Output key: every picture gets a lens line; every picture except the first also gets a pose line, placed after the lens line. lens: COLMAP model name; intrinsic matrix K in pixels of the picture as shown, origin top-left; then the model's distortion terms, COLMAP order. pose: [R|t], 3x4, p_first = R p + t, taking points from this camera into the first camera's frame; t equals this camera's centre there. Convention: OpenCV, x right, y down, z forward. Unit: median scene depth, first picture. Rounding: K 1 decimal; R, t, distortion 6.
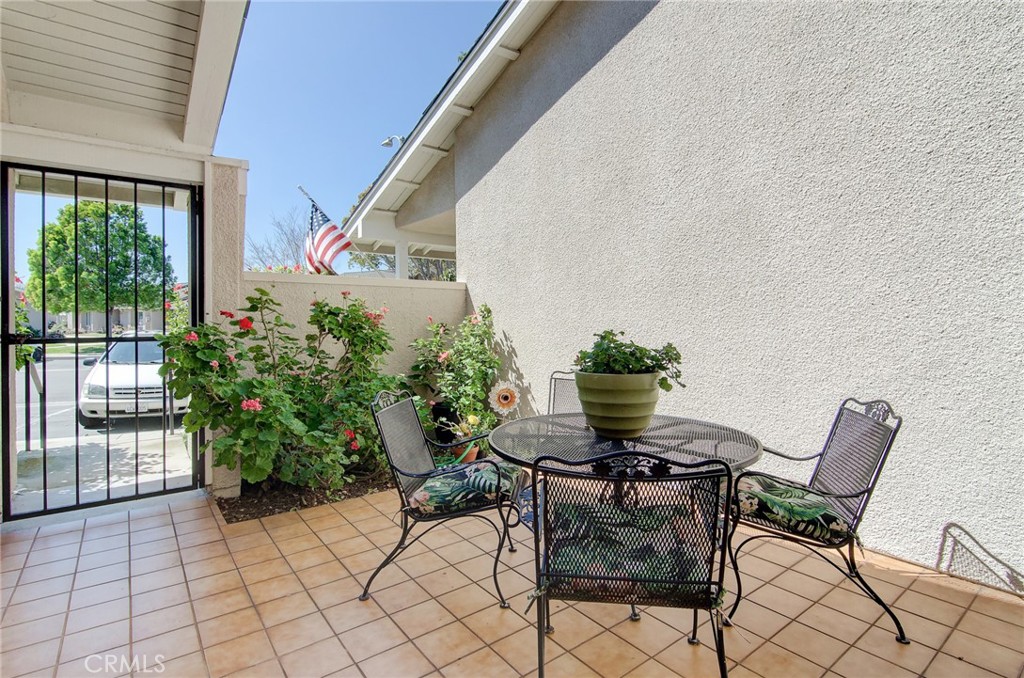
lens RADIAL K [[500.6, 0, 506.6], [0, 500.6, 326.5], [0, 0, 1]] dist [0.003591, -0.000844]
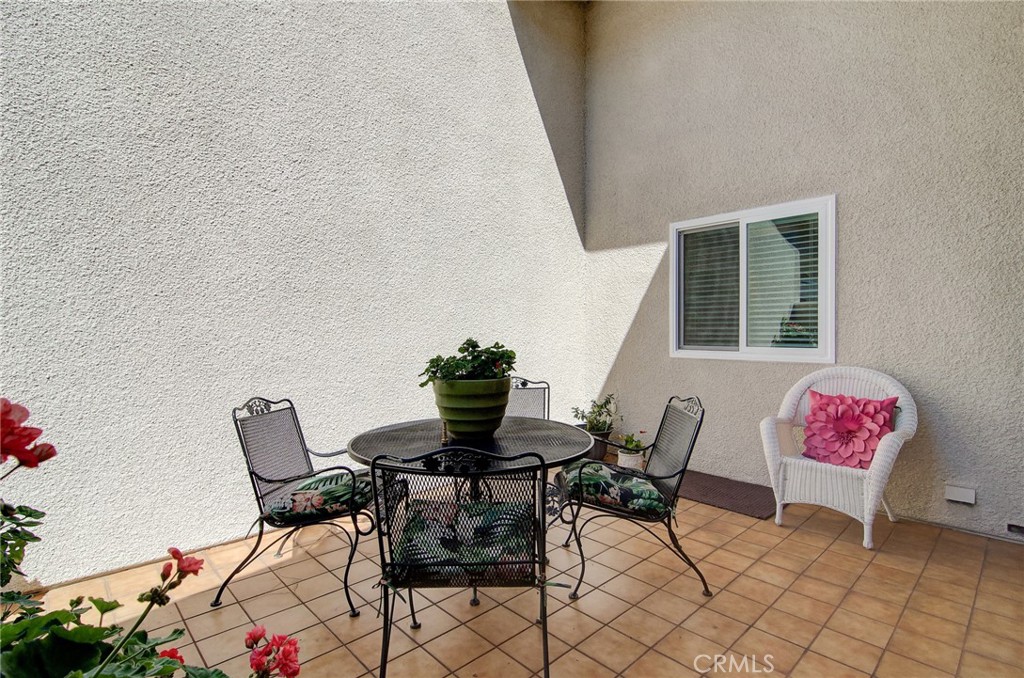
lens RADIAL K [[500.6, 0, 506.6], [0, 500.6, 326.5], [0, 0, 1]] dist [0.003591, -0.000844]
pose [[-0.102424, 0.002473, 0.994738, -0.625110], [0.002588, 0.999994, -0.002219, -0.018036], [-0.994738, 0.002347, -0.102429, 0.786716]]
